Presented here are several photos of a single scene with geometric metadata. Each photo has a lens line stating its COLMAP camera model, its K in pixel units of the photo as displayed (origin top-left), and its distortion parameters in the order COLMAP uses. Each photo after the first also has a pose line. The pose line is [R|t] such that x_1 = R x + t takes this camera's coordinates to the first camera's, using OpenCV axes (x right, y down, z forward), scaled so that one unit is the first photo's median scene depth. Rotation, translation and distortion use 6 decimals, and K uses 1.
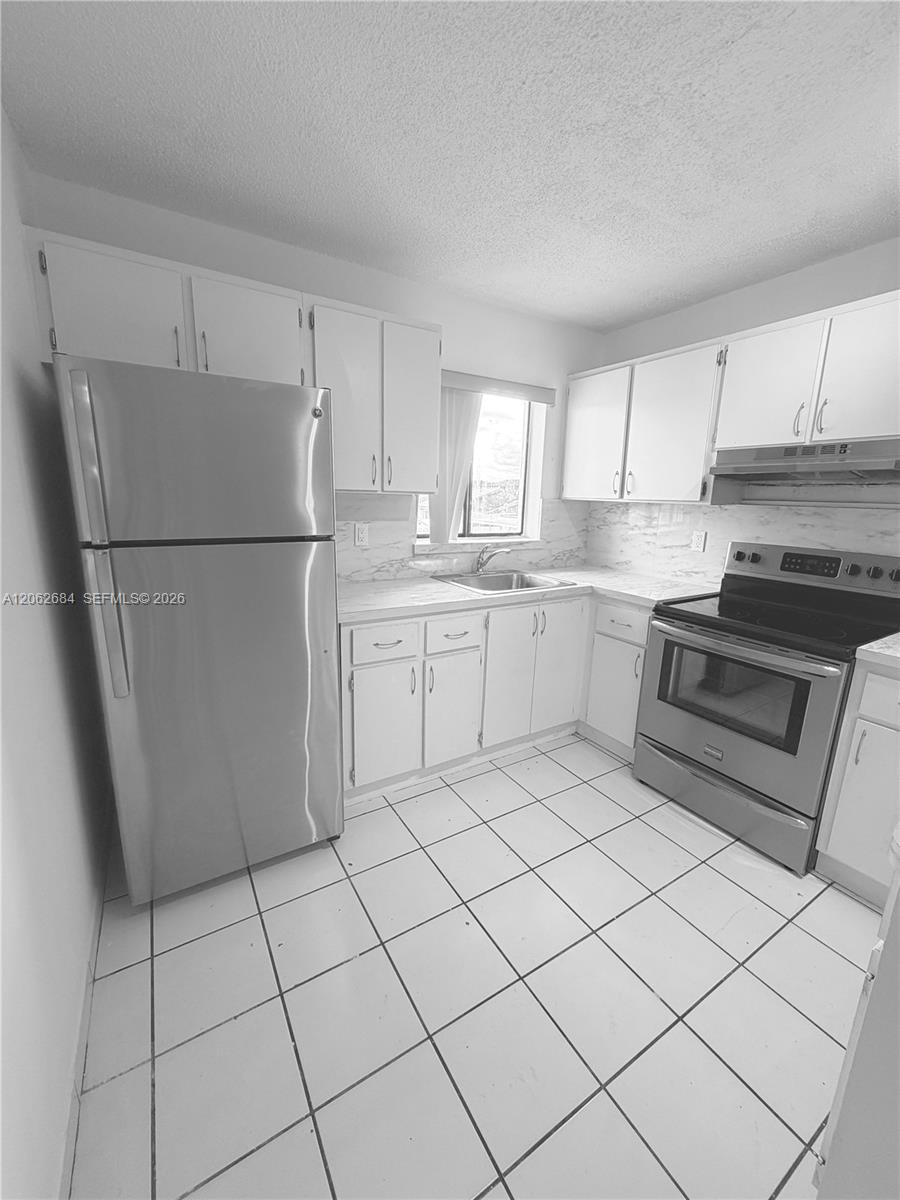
lens RADIAL K [[478.3, 0, 450.5], [0, 478.3, 597.4], [0, 0, 1]] dist [0.000165, -0.000155]
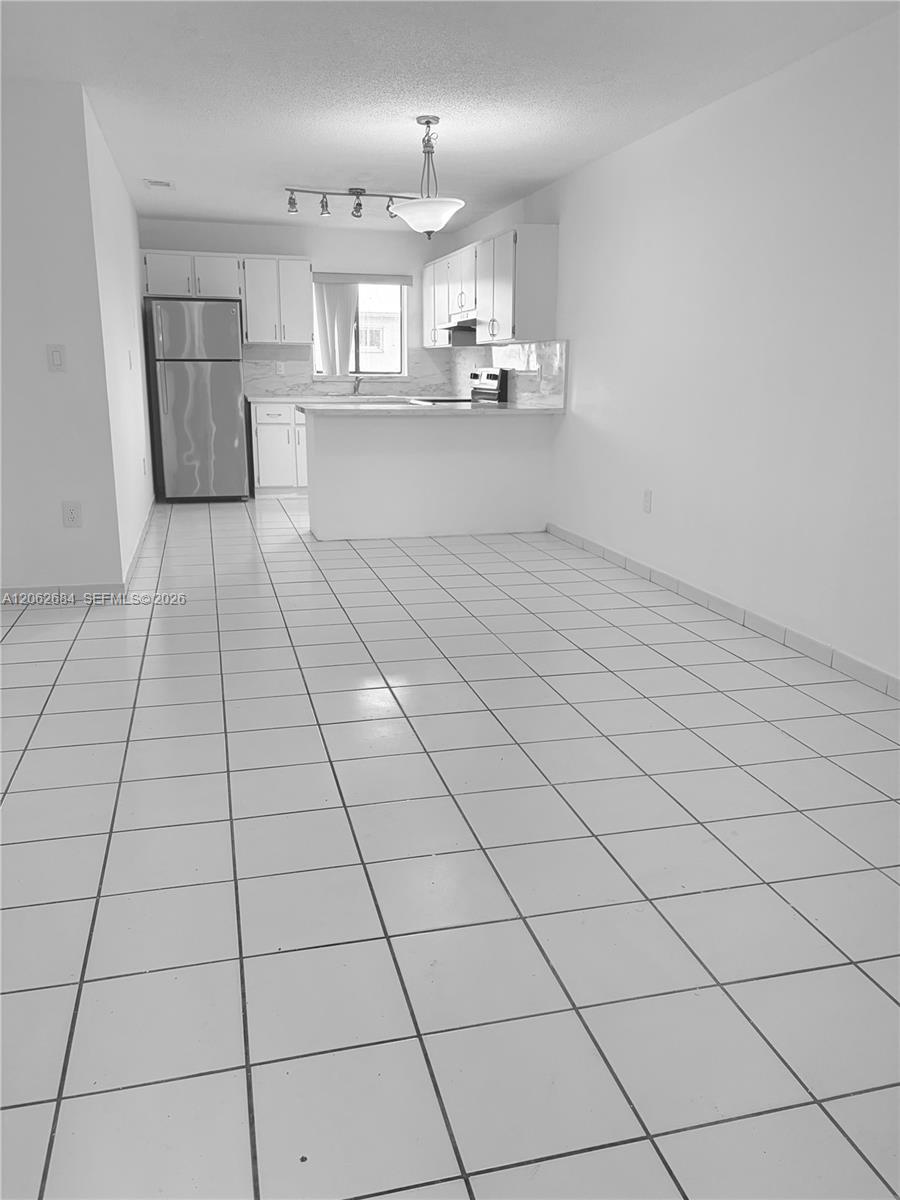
lens RADIAL K [[912.1, 0, 450.0], [0, 912.1, 600.0], [0, 0, 1]] dist [0.009171, 0.002388]
pose [[0.957558, 0.053637, -0.283206, 1.493590], [-0.045219, 0.998322, 0.036183, 0.606563], [0.284672, -0.021841, 0.958376, -2.211066]]
